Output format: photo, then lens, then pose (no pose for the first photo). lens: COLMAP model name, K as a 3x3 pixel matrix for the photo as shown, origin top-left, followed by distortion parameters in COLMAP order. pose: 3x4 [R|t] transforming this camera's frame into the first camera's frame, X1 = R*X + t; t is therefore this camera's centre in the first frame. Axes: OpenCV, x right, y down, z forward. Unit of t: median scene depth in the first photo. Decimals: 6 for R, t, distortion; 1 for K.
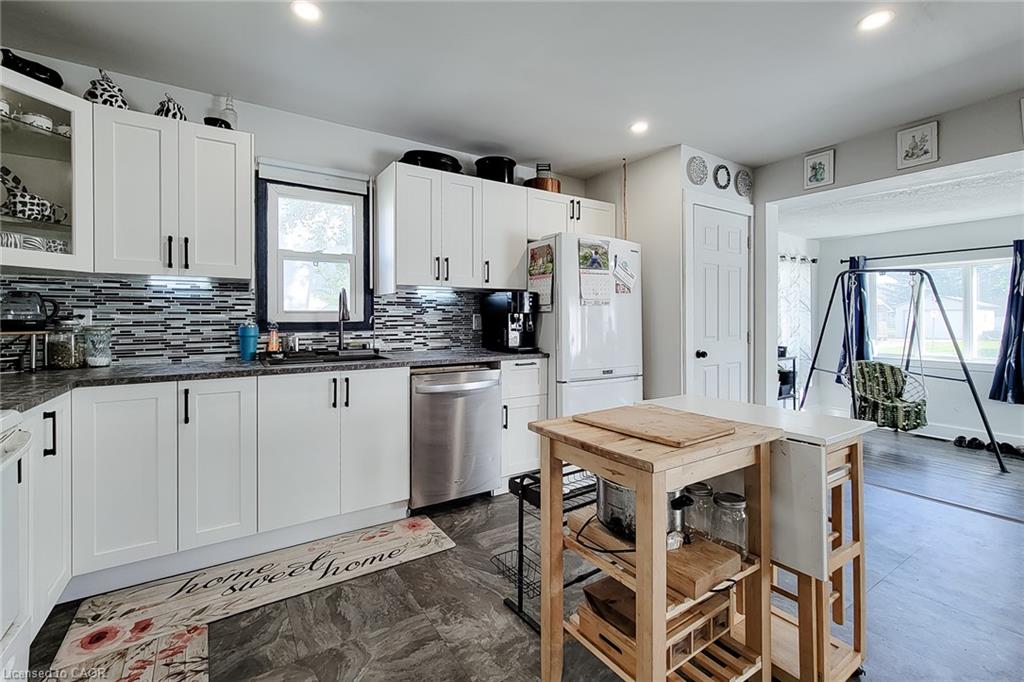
lens RADIAL K [[441.4, 0, 510.4], [0, 441.4, 316.4], [0, 0, 1]] dist [0.000455, 0.000132]
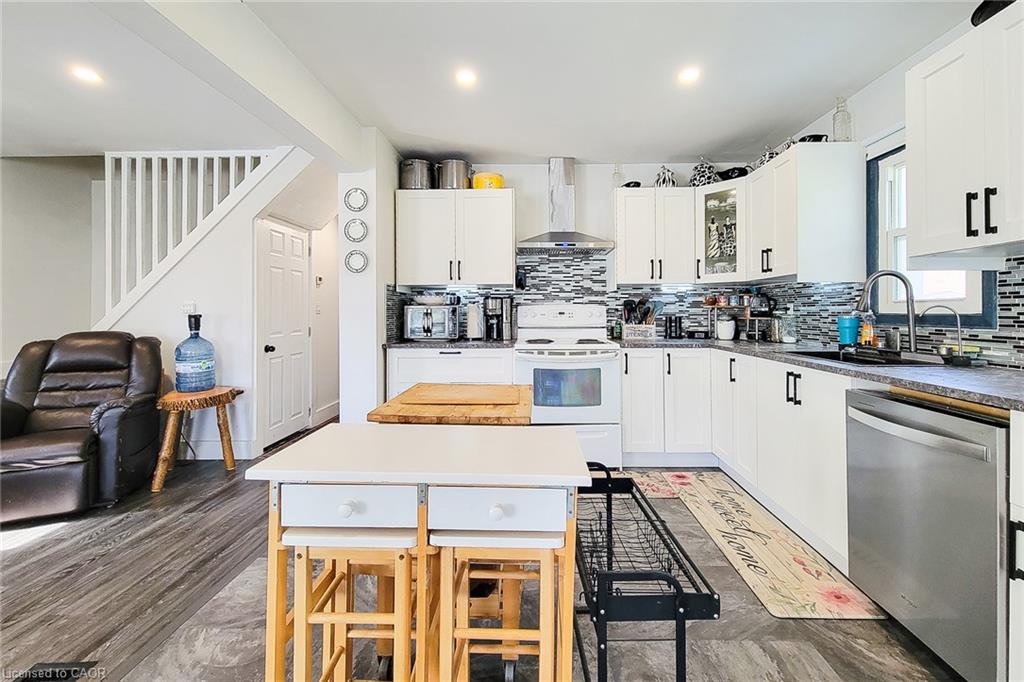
lens RADIAL K [[443.5, 0, 520.8], [0, 443.5, 306.4], [0, 0, 1]] dist [0.000623, -0.000110]
pose [[-0.565986, -0.008960, -0.824366, 0.584122], [0.002739, 0.999915, -0.012748, 0.007486], [0.824410, -0.009473, -0.565913, 0.853560]]
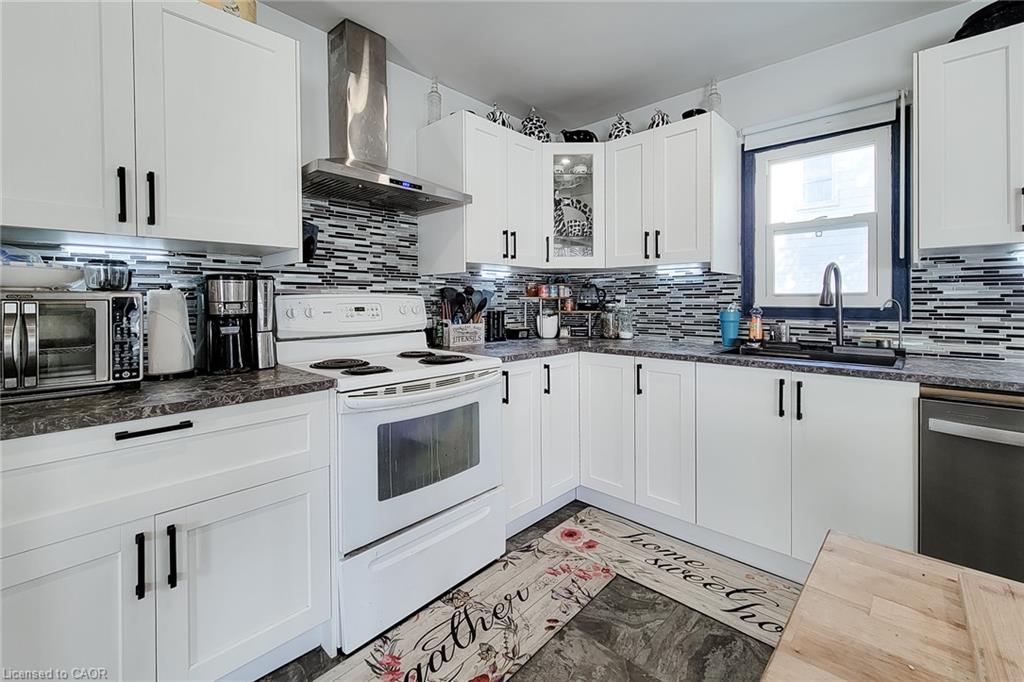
lens RADIAL K [[442.3, 0, 508.5], [0, 442.3, 300.6], [0, 0, 1]] dist [0.000618, -0.000545]
pose [[0.233931, 0.000218, -0.972253, 0.203885], [0.004442, 0.999989, 0.001293, -0.002756], [0.972243, -0.004622, 0.233927, 0.275557]]
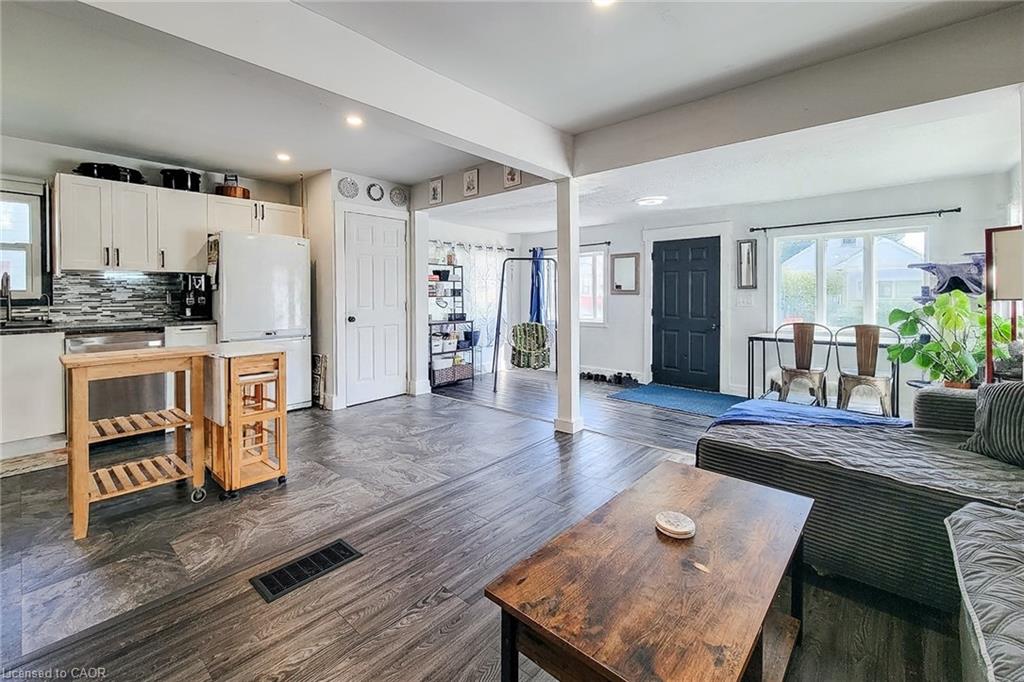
lens RADIAL K [[430.4, 0, 500.6], [0, 430.4, 296.2], [0, 0, 1]] dist [0.003174, 0.000448]
pose [[0.966756, -0.010013, 0.255505, 0.624216], [0.007520, 0.999914, 0.010733, 0.001855], [-0.255590, -0.008455, 0.966748, -0.515437]]
